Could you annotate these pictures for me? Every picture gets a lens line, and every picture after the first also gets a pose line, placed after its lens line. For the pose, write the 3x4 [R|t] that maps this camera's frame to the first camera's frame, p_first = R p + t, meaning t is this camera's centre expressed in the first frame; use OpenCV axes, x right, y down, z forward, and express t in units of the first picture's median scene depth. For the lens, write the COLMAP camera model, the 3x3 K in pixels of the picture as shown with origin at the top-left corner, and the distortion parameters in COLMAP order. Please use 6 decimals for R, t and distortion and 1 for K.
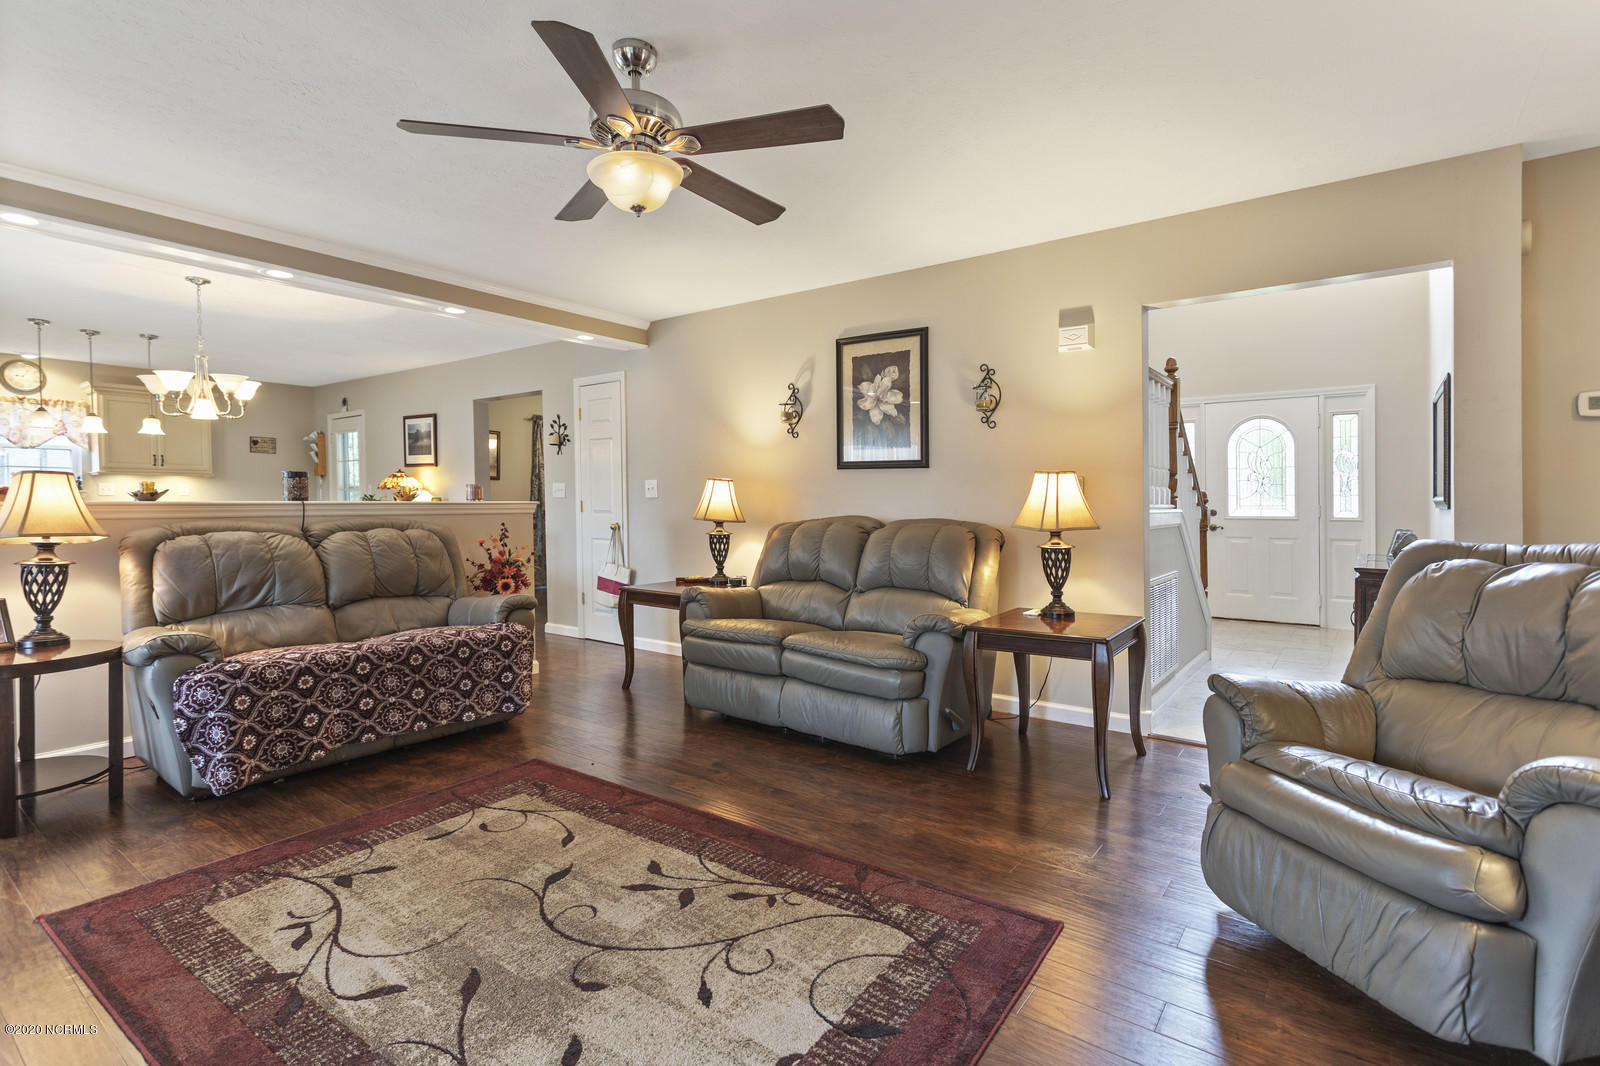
lens RADIAL K [[782.7, 0, 808.4], [0, 782.7, 505.4], [0, 0, 1]] dist [-0.035164, -0.000045]
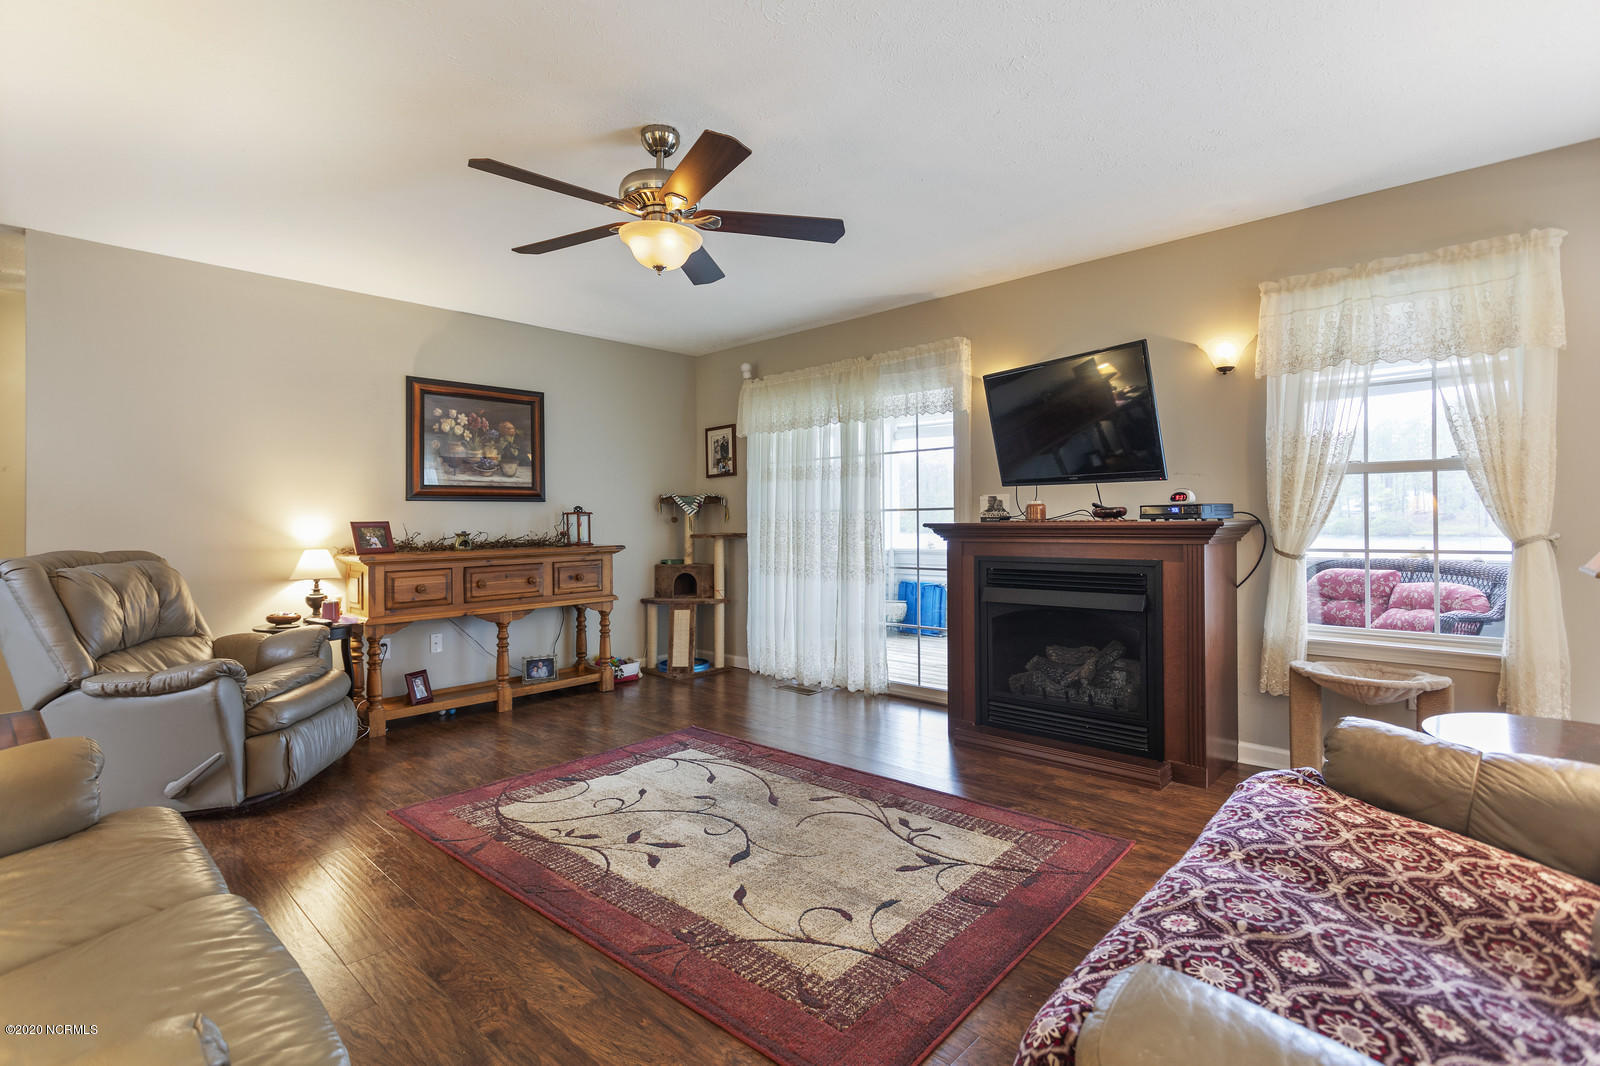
lens RADIAL K [[767.4, 0, 800.0], [0, 767.4, 533.0], [0, 0, 1]] dist [0.002282, 0.000130]
pose [[-0.994090, 0.000949, 0.108554, -0.386133], [0.003156, 0.999792, 0.020166, -0.005801], [-0.108512, 0.020390, -0.993886, 1.515859]]
